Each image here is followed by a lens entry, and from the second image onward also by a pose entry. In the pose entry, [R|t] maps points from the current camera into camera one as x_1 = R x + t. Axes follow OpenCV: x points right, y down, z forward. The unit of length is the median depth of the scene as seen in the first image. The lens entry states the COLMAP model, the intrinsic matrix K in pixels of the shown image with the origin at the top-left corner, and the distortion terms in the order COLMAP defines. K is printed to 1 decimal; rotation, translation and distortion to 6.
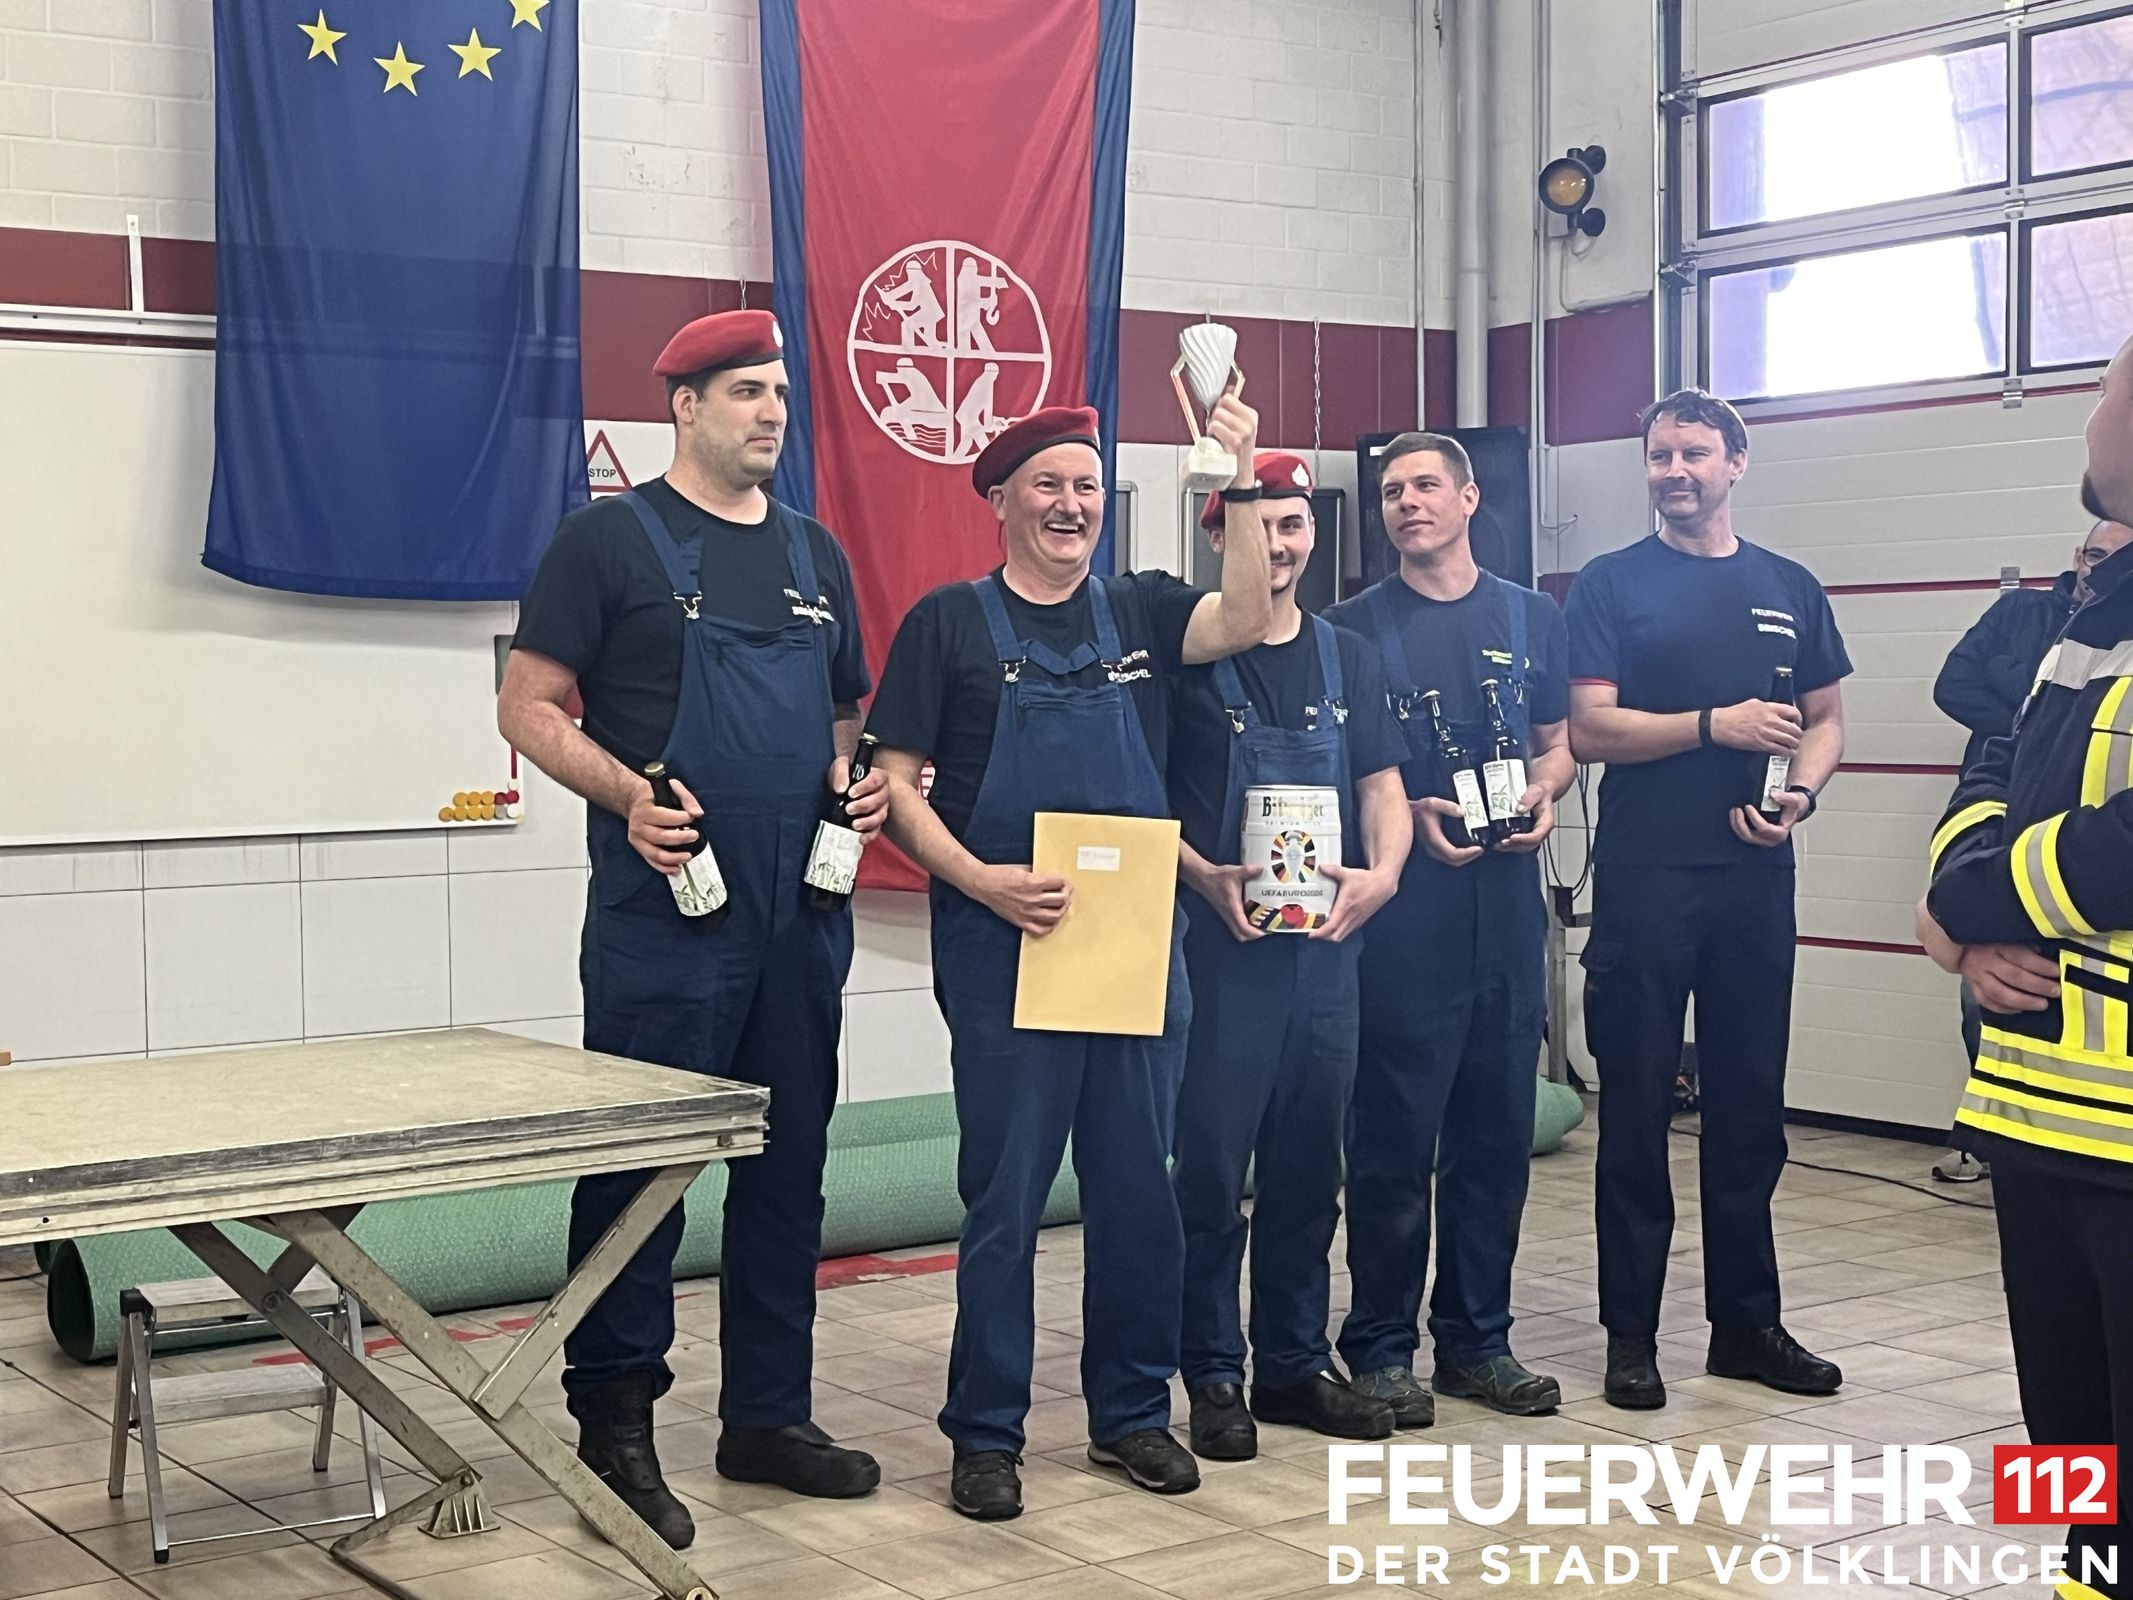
lens RADIAL K [[3231.7, 0, 1066.5], [0, 3231.7, 800.0], [0, 0, 1]] dist [0.158295, 0.234225]
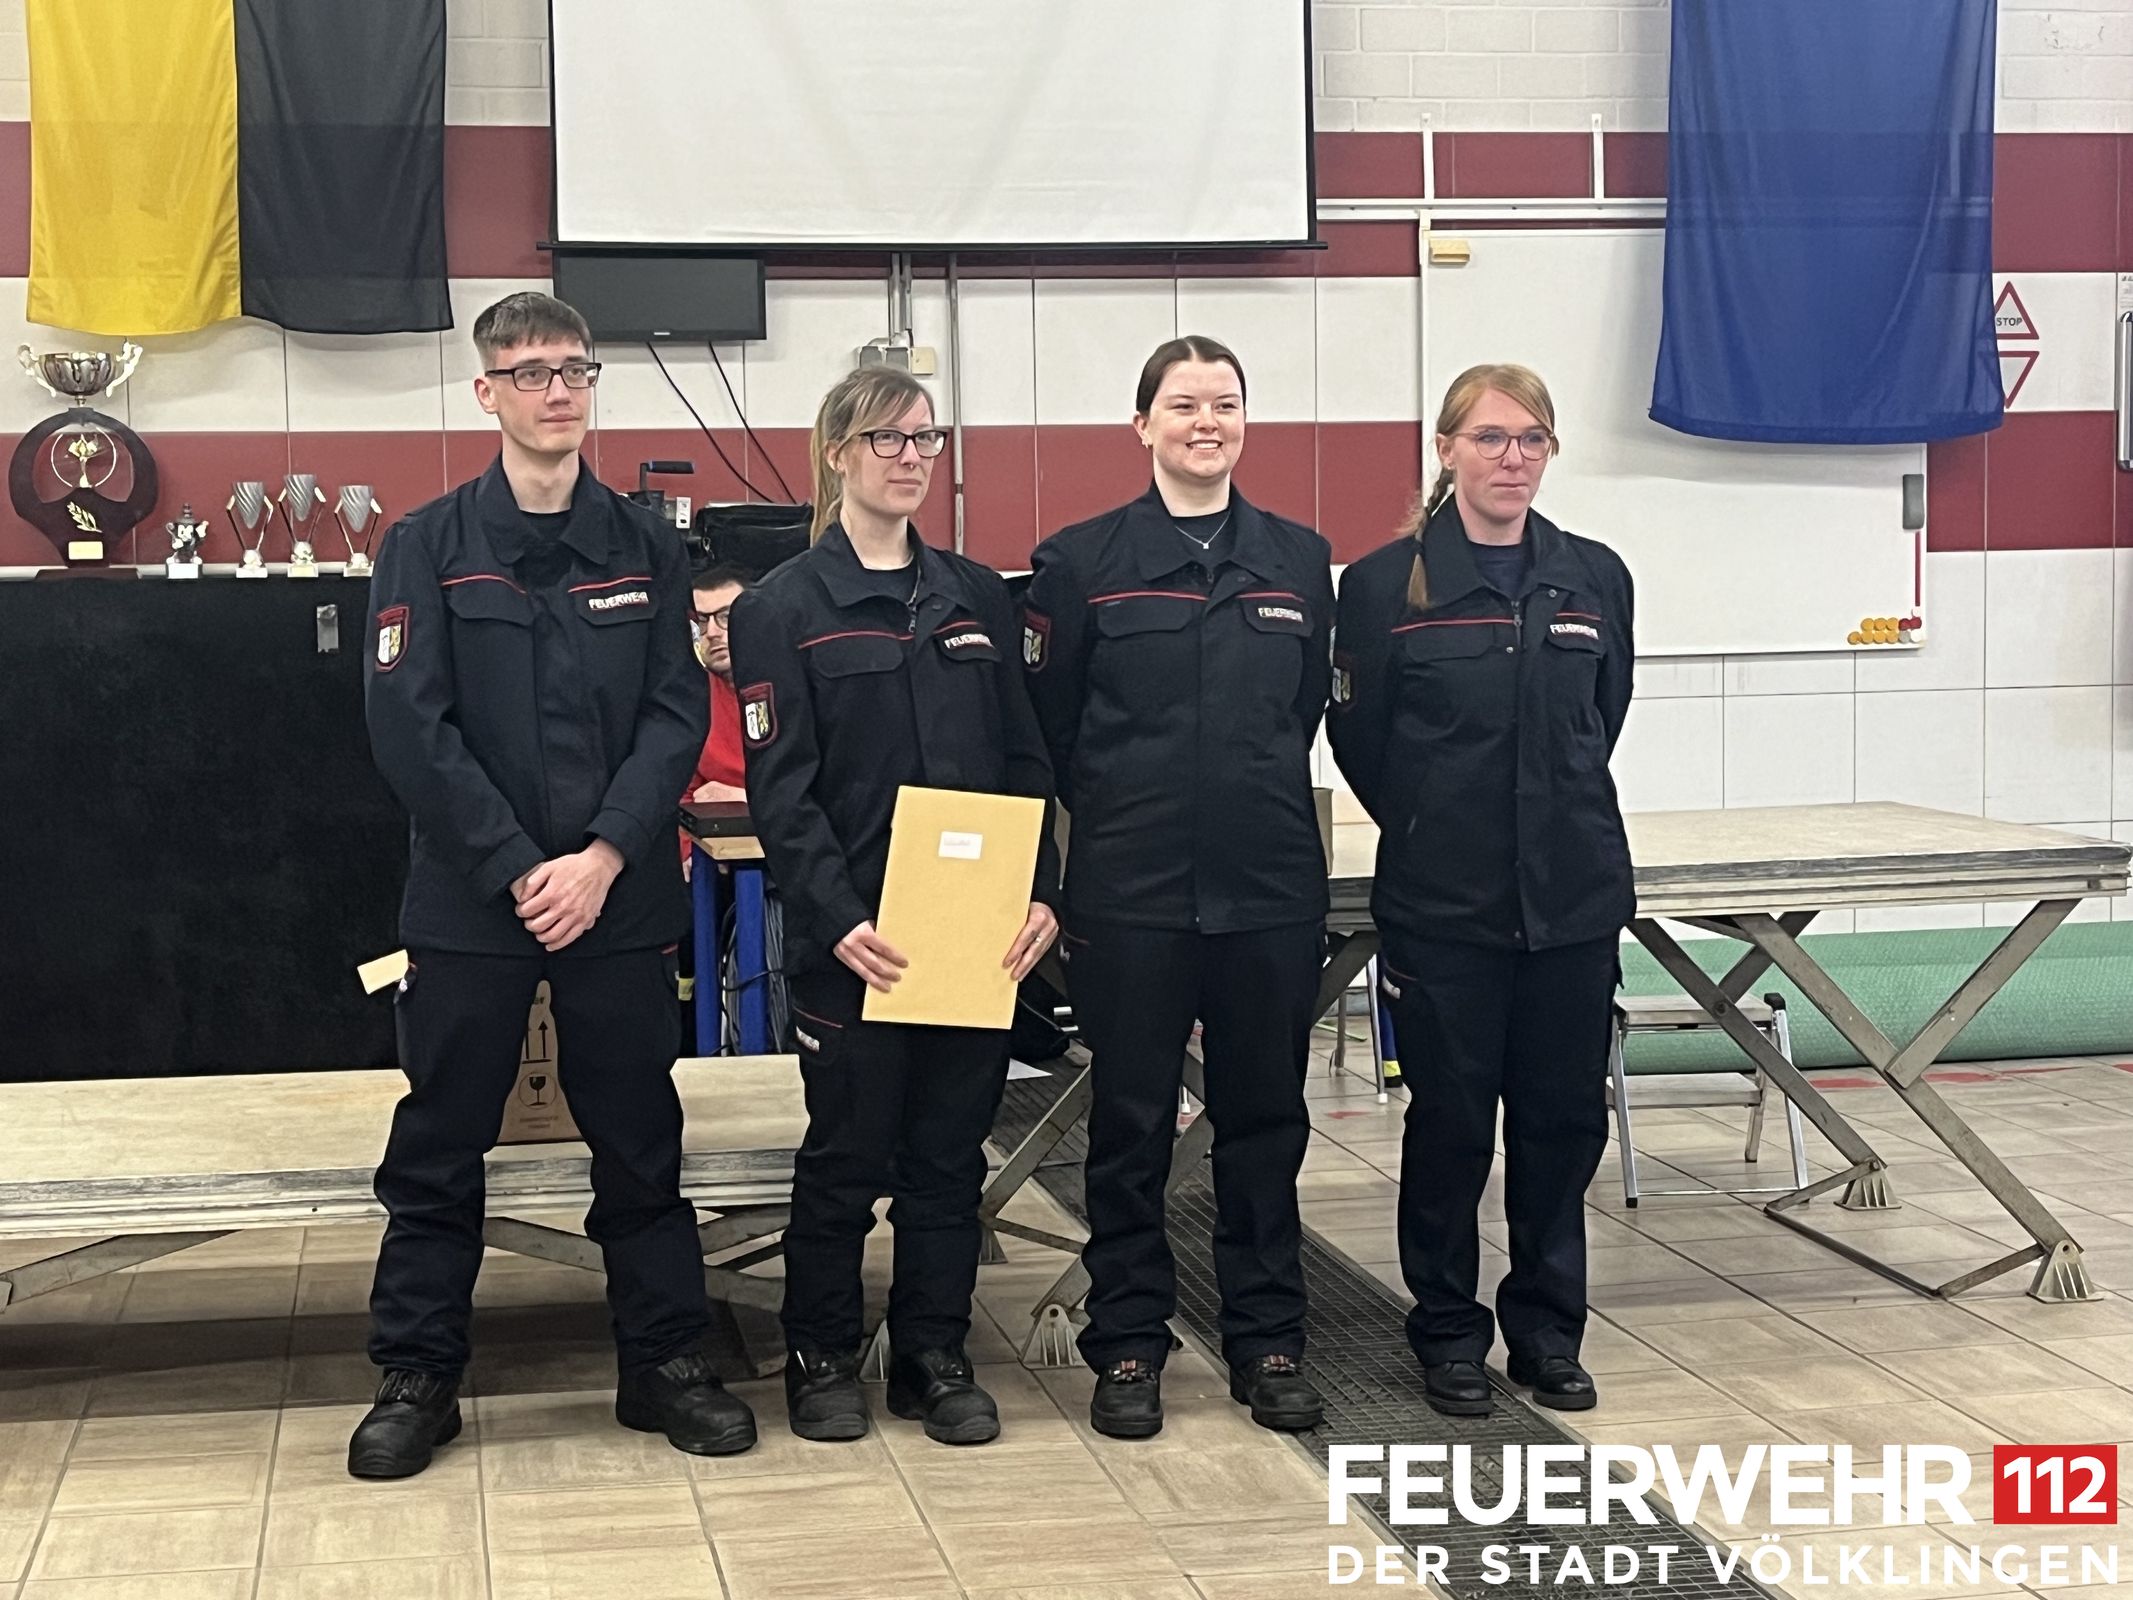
lens RADIAL K [[3329.3, 0, 1066.5], [0, 3329.3, 800.0], [0, 0, 1]] dist [0.183350, -0.648943]
pose [[0.915421, 0.027838, -0.401534, 0.023947], [-0.009189, 0.998791, 0.048296, 0.006651], [0.402392, -0.040521, 0.914570, -0.153761]]
